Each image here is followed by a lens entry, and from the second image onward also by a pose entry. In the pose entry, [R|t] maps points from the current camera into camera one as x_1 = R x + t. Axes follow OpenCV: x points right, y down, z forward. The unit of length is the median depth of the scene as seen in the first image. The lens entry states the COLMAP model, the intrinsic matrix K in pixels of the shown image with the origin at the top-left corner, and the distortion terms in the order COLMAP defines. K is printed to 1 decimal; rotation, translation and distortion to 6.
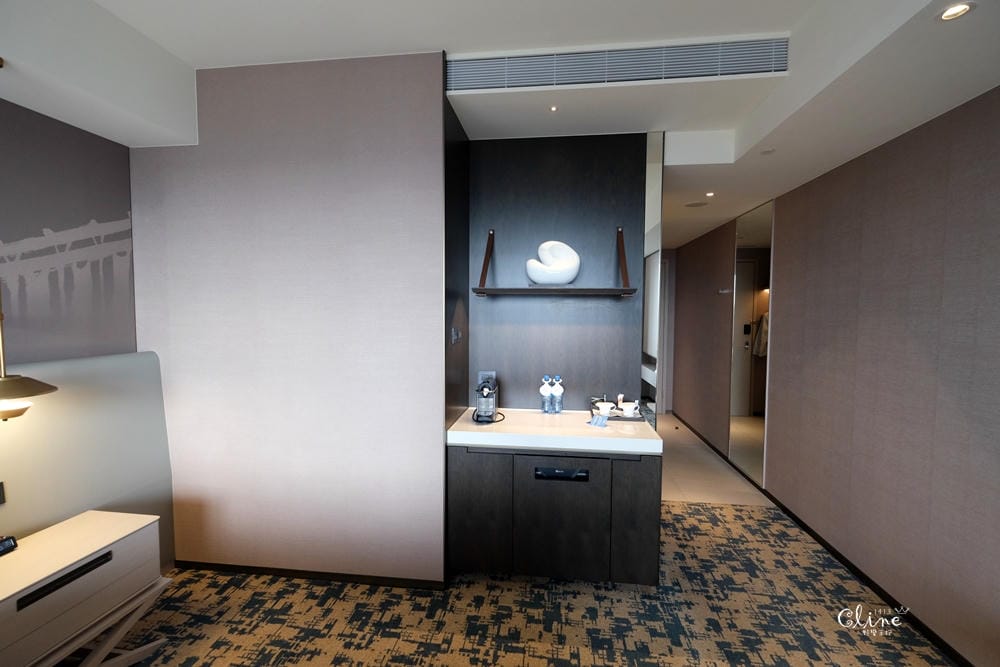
lens RADIAL K [[436.7, 0, 498.8], [0, 436.7, 332.4], [0, 0, 1]] dist [-0.003296, 0.000723]
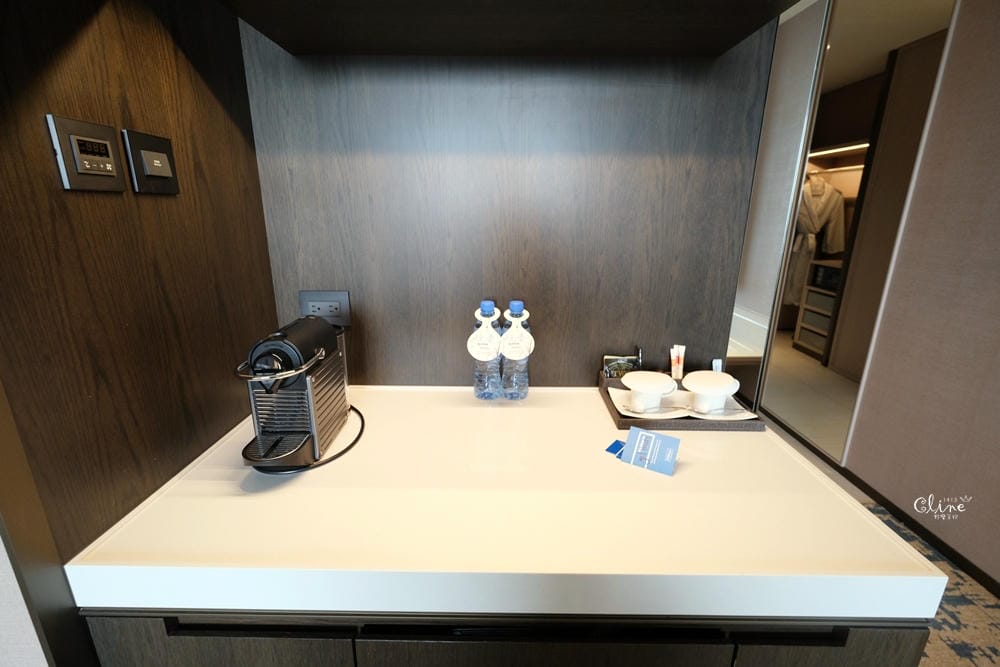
lens RADIAL K [[436.7, 0, 498.8], [0, 436.7, 332.4], [0, 0, 1]] dist [-0.003296, 0.000723]
pose [[0.993448, -0.029207, 0.110487, 0.079014], [0.003997, 0.975079, 0.221822, 0.044030], [-0.114212, -0.219927, 0.968807, 0.647899]]
